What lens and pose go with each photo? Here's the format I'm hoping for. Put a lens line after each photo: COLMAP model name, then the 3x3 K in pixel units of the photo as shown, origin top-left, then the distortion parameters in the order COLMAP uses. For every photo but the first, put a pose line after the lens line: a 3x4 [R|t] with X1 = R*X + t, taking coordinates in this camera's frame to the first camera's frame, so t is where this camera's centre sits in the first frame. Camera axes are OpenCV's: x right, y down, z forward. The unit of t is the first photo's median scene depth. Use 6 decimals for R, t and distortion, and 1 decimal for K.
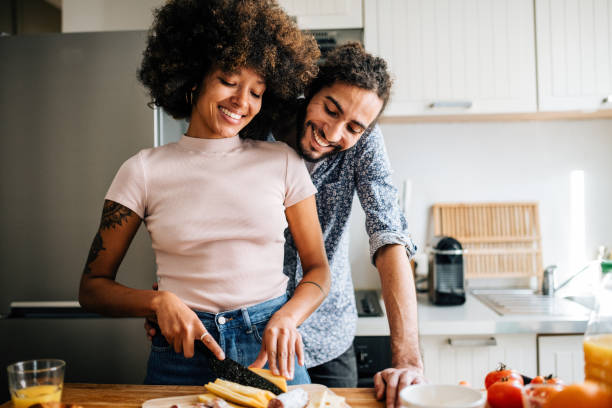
lens RADIAL K [[613.0, 0, 311.5], [0, 613.0, 201.9], [0, 0, 1]] dist [-0.009649, -0.003670]
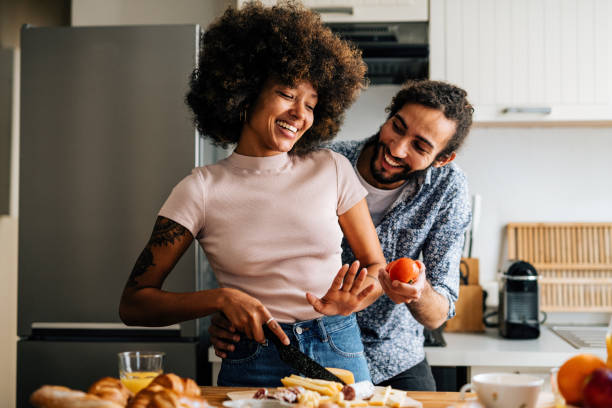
lens RADIAL K [[988.5, 0, 306.0], [0, 988.5, 204.0], [0, 0, 1]] dist [0.010847, 0.010906]
pose [[0.999404, 0.018403, -0.029209, -0.044955], [-0.018849, 0.999709, -0.015063, 0.003054], [0.028923, 0.015604, 0.999460, -0.423054]]
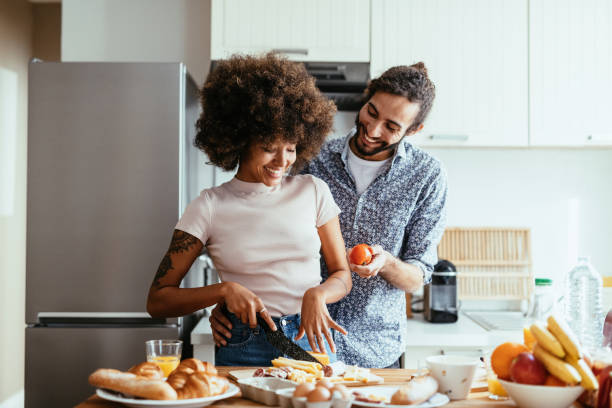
lens RADIAL K [[920.0, 0, 306.0], [0, 920.0, 204.0], [0, 0, 1]] dist [0.032049, -0.022247]
pose [[0.997093, 0.025317, 0.071867, -0.137835], [-0.025468, 0.999675, 0.001184, -0.036686], [-0.071814, -0.003011, 0.997414, -0.599729]]
